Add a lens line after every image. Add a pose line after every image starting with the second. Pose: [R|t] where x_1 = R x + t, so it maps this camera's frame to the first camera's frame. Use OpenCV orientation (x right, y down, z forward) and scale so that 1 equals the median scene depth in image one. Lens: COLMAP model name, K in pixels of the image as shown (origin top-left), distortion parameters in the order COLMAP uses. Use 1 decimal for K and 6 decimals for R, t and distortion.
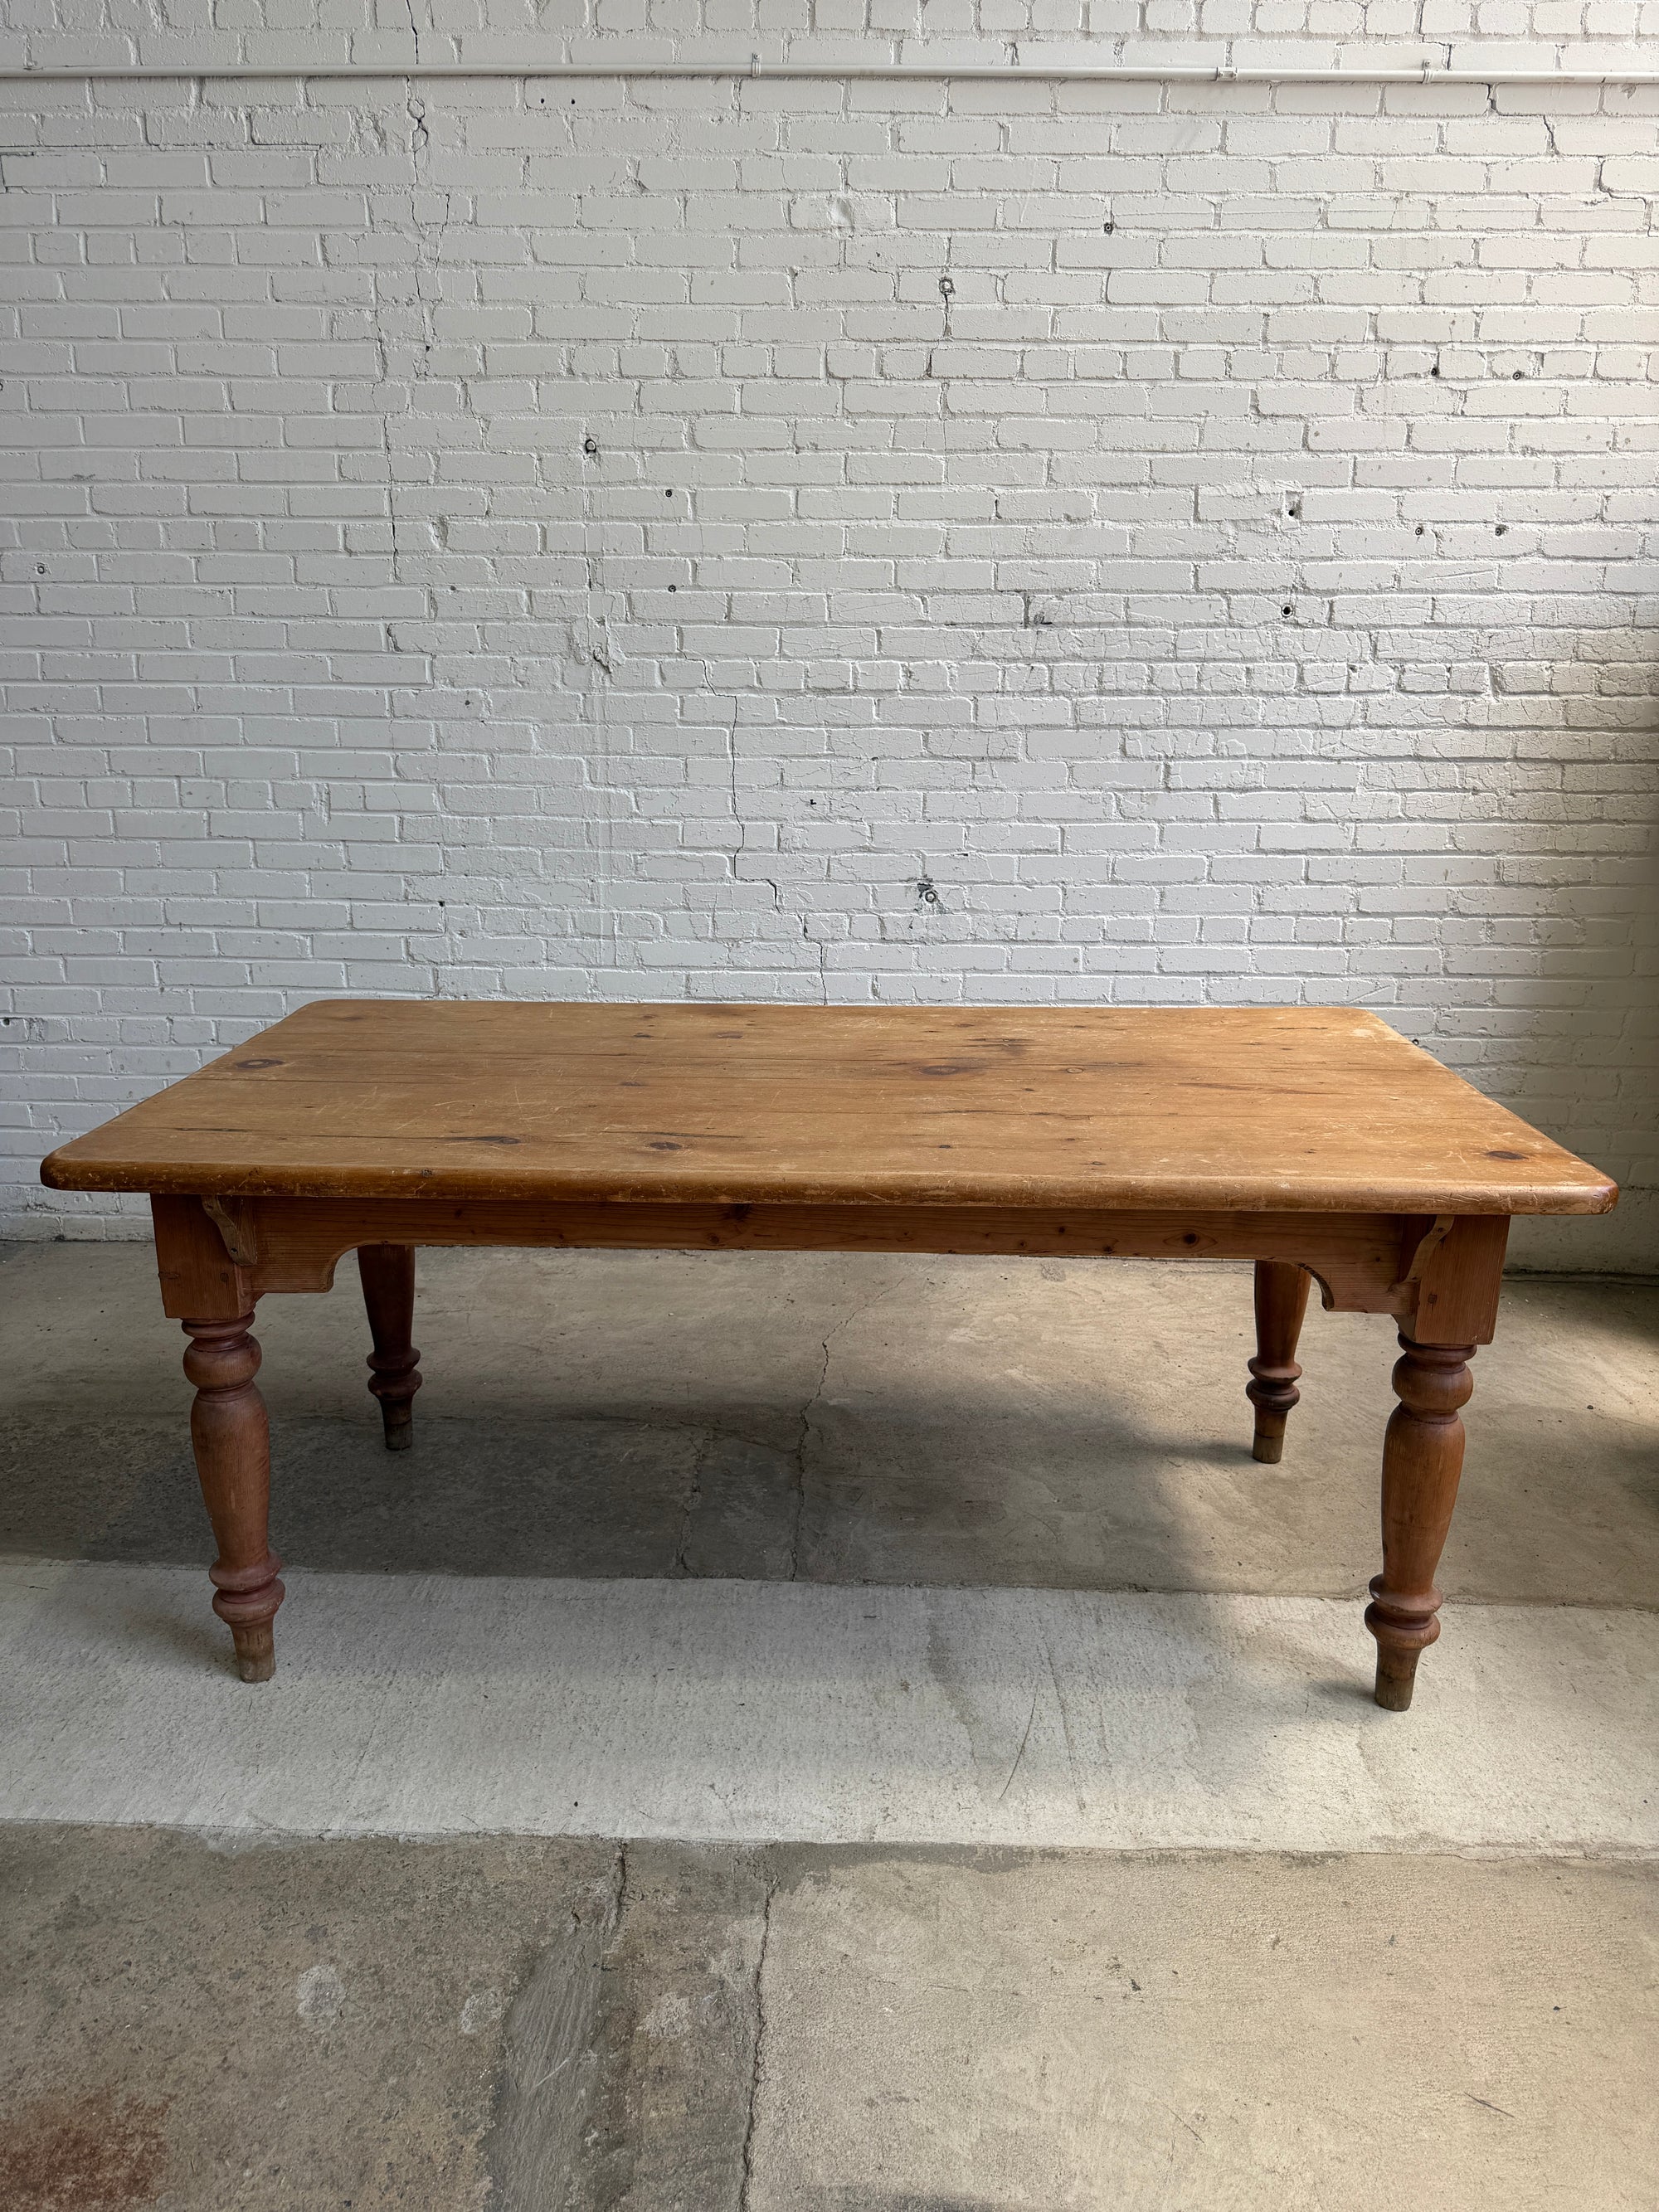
lens RADIAL K [[1629.7, 0, 828.2], [0, 1629.7, 1098.2], [0, 0, 1]] dist [0.013089, -0.023186]
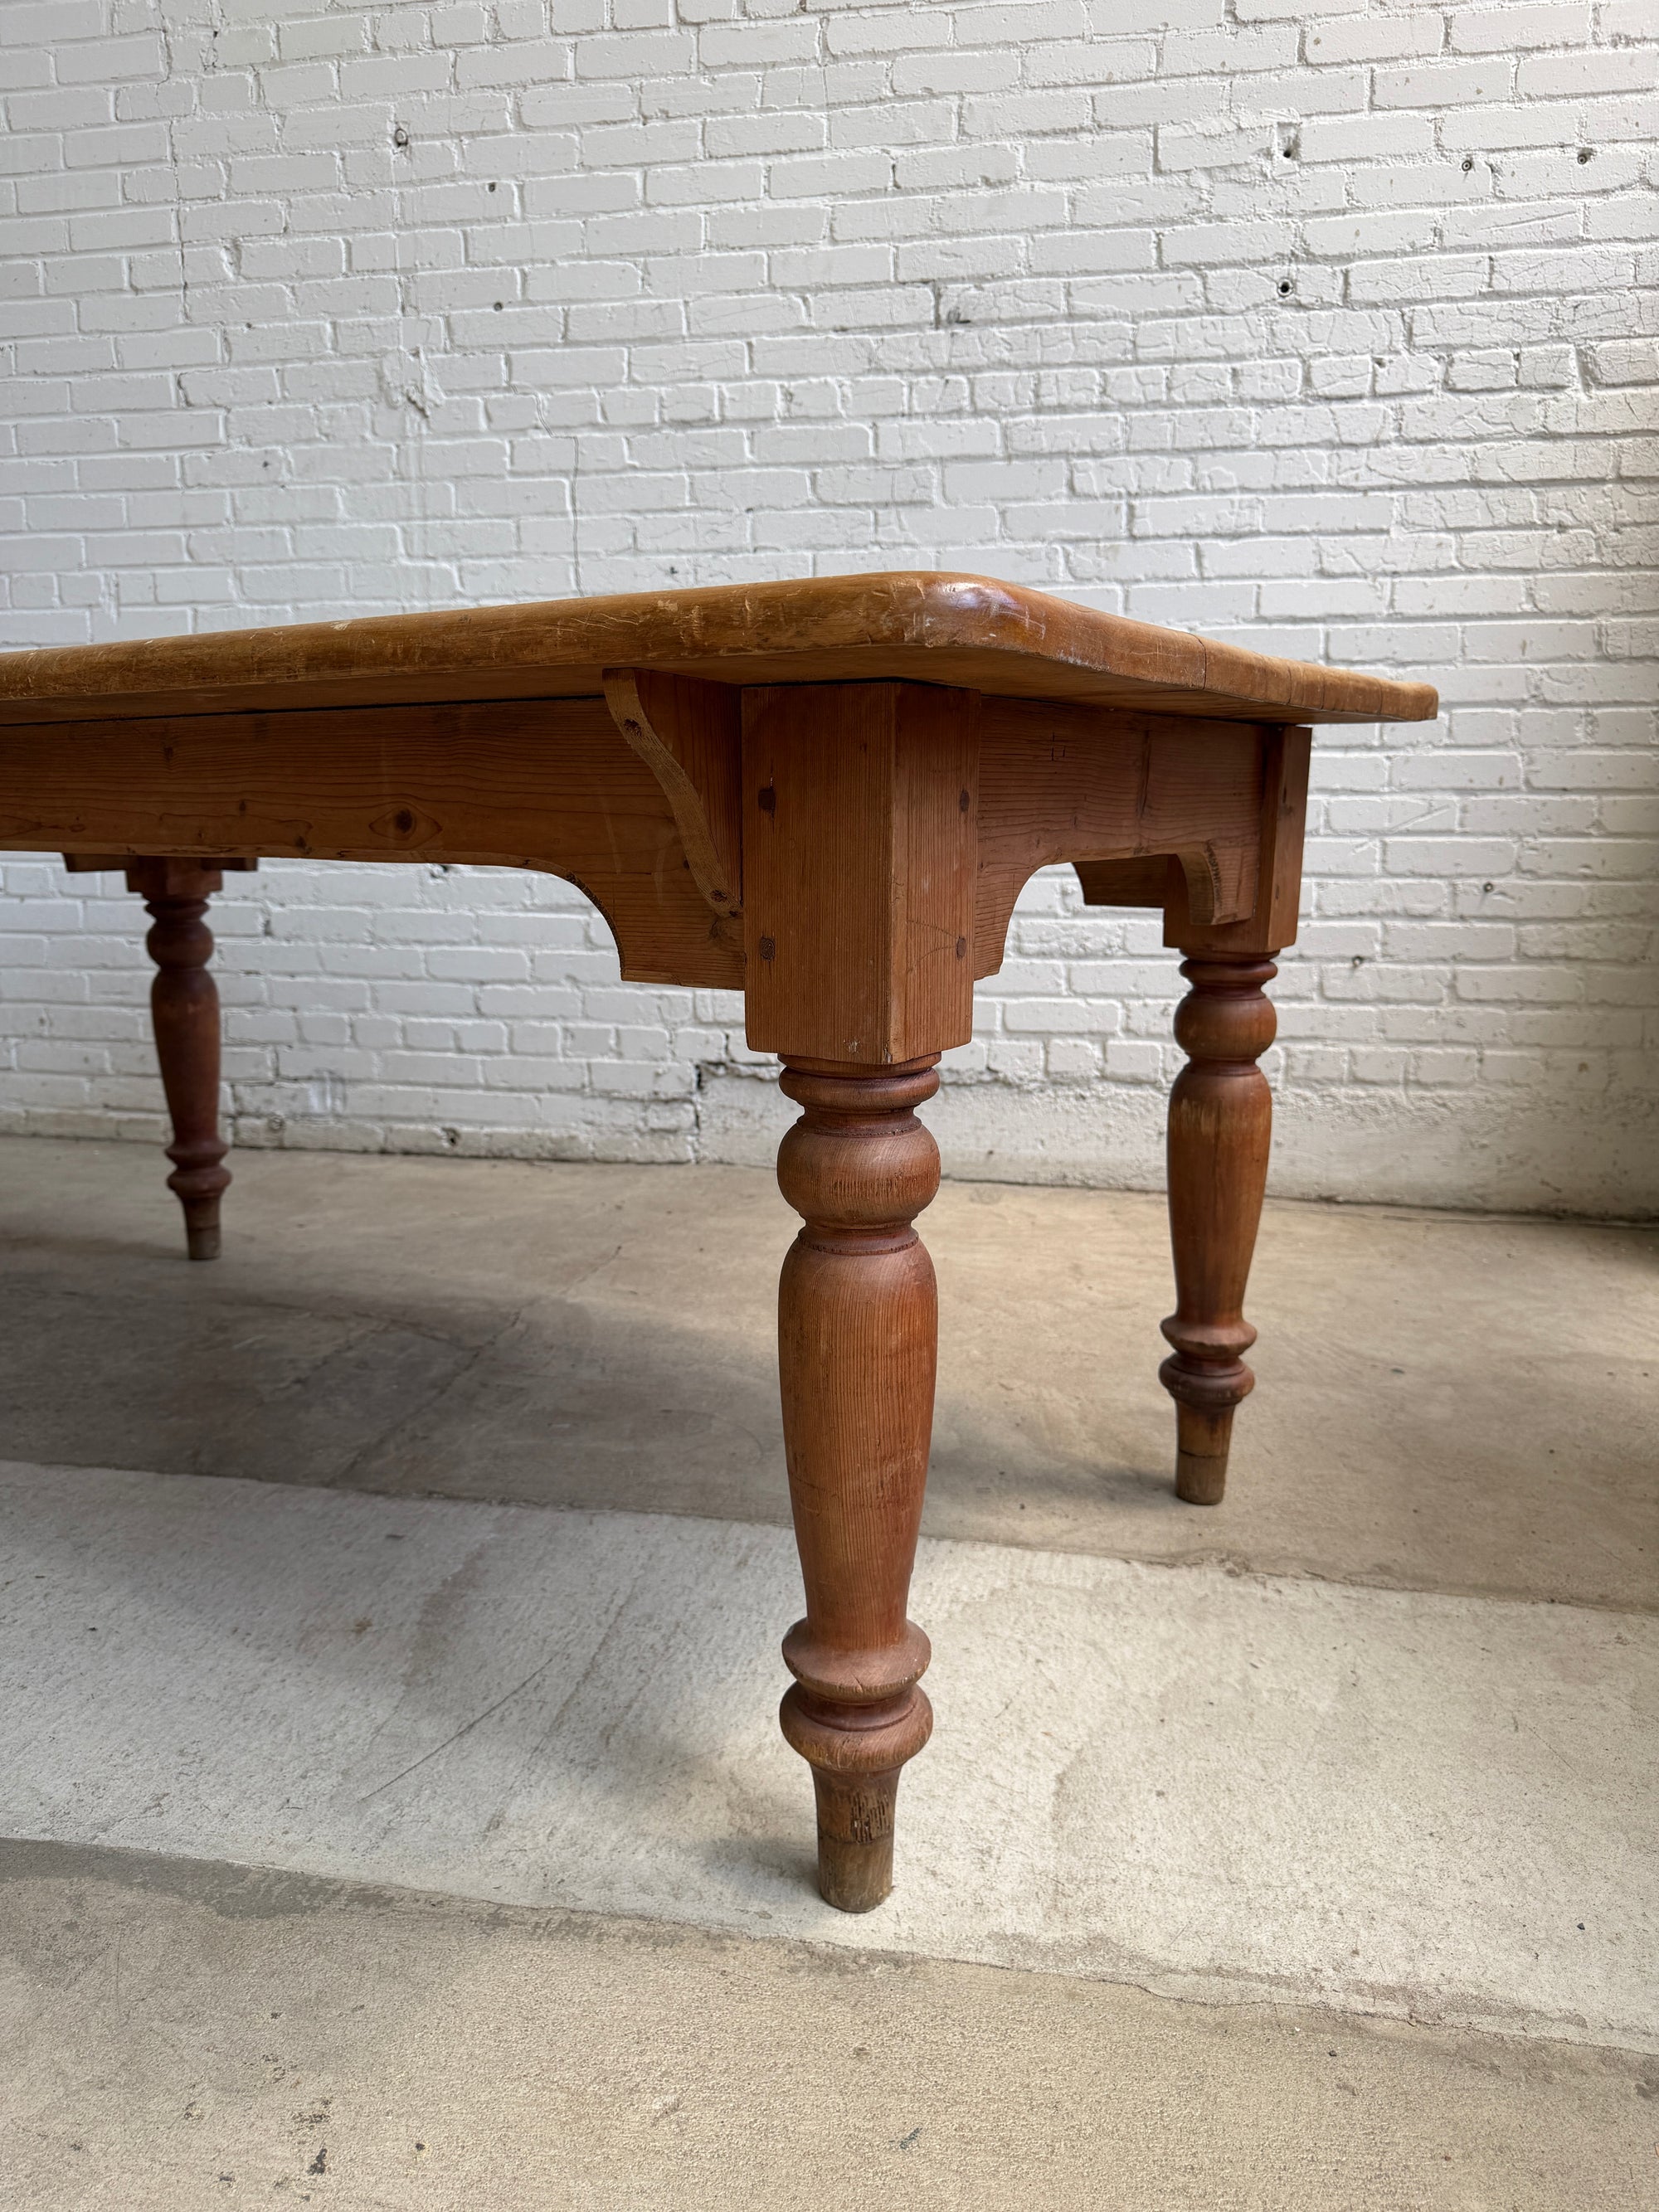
lens RADIAL K [[1637.7, 0, 826.1], [0, 1637.7, 1097.2], [0, 0, 1]] dist [-0.012003, 0.002644]
pose [[0.985813, 0.021088, -0.166518, 0.213752], [-0.033923, 0.996635, -0.074614, 0.135550], [0.164384, 0.079205, 0.983211, 0.273942]]
